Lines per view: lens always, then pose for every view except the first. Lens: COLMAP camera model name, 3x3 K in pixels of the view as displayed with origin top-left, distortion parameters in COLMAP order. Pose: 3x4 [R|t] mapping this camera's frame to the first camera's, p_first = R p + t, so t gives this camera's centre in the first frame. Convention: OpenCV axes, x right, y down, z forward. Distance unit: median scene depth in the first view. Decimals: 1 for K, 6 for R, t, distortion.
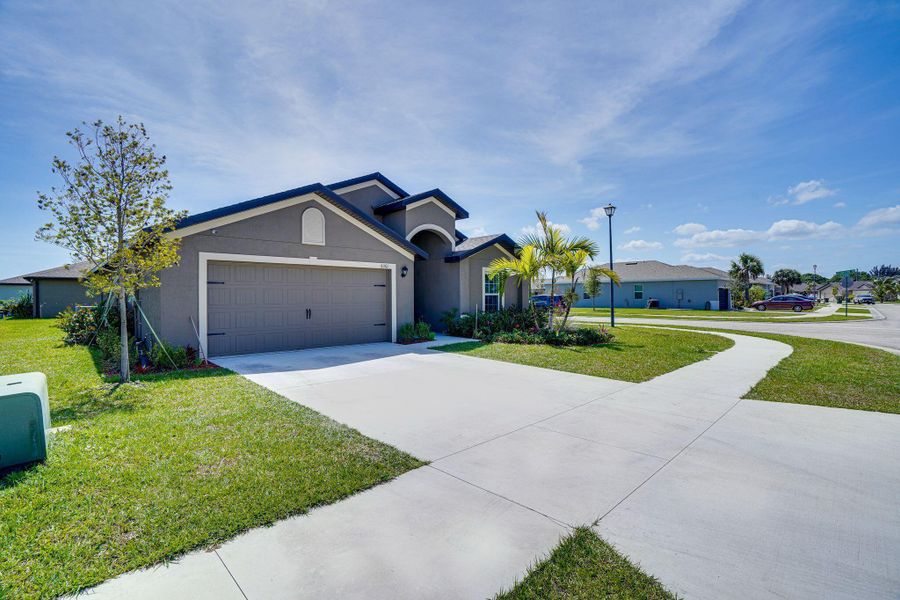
lens RADIAL K [[414.6, 0, 450.0], [0, 414.6, 300.0], [0, 0, 1]] dist [-0.037613, 0.000477]
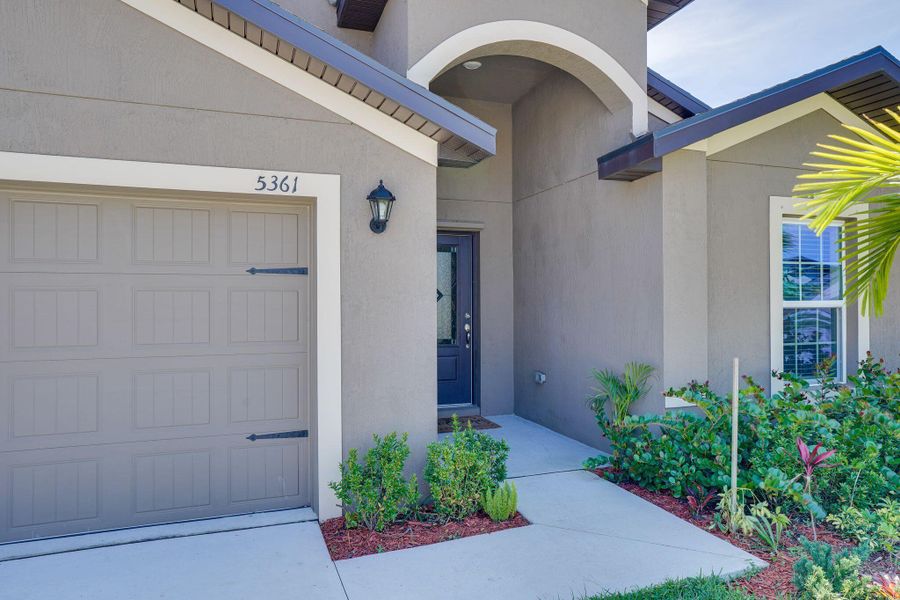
lens RADIAL K [[557.9, 0, 467.4], [0, 557.9, 318.5], [0, 0, 1]] dist [0.002193, -0.001266]
pose [[0.912640, -0.004185, -0.408743, 0.059213], [0.003302, 0.999990, -0.002865, -0.006974], [0.408752, 0.001265, 0.912645, 0.746385]]
